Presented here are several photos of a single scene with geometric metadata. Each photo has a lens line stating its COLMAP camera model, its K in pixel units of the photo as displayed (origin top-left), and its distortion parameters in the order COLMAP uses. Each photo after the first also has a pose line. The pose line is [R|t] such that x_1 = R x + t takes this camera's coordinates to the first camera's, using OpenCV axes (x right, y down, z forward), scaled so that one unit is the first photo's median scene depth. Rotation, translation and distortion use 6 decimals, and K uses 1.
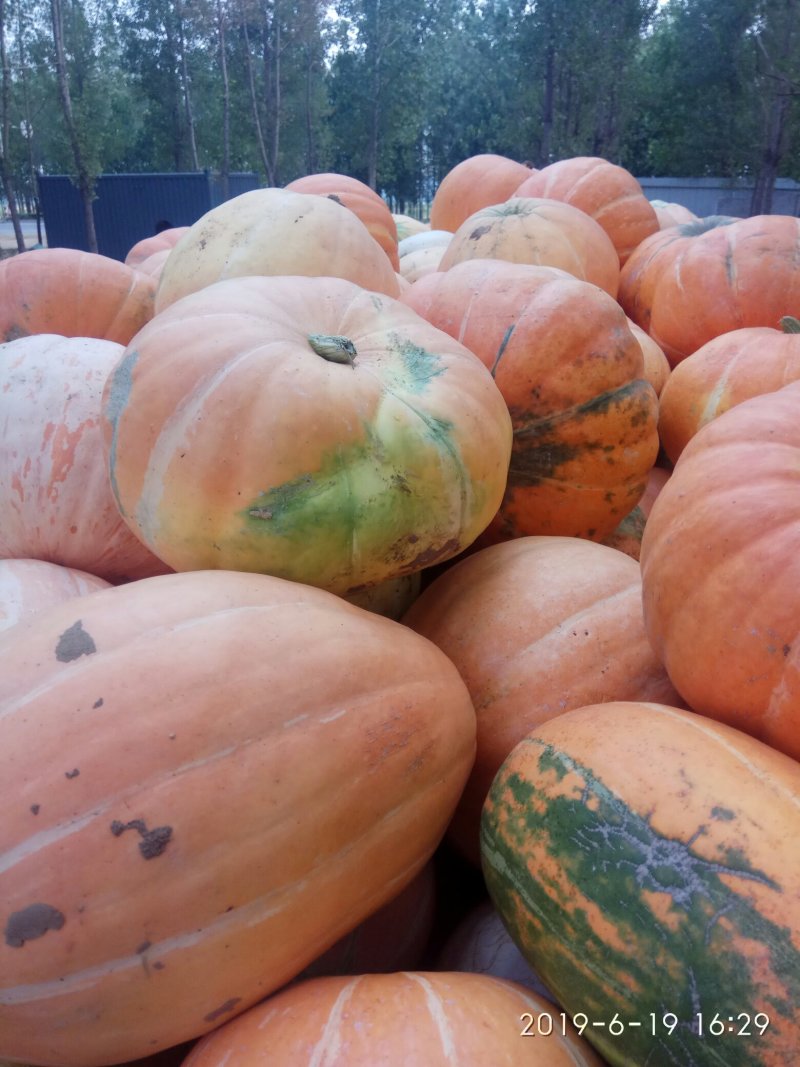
lens RADIAL K [[903.0, 0, 396.4], [0, 903.0, 510.9], [0, 0, 1]] dist [0.212754, -0.270236]
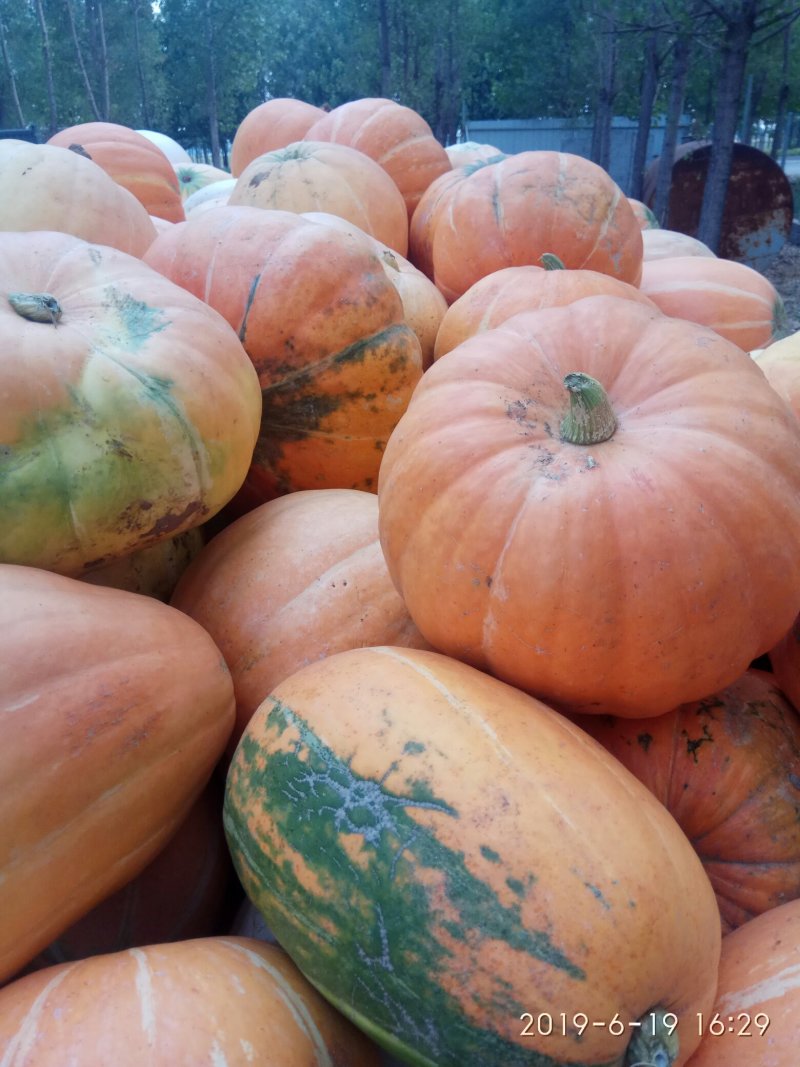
lens RADIAL K [[903.0, 0, 396.4], [0, 903.0, 510.9], [0, 0, 1]] dist [0.212754, -0.270236]
pose [[0.990235, -0.088238, 0.107931, 0.187283], [0.083209, 0.995264, 0.050249, 0.010899], [-0.111854, -0.040778, 0.992888, 0.014233]]
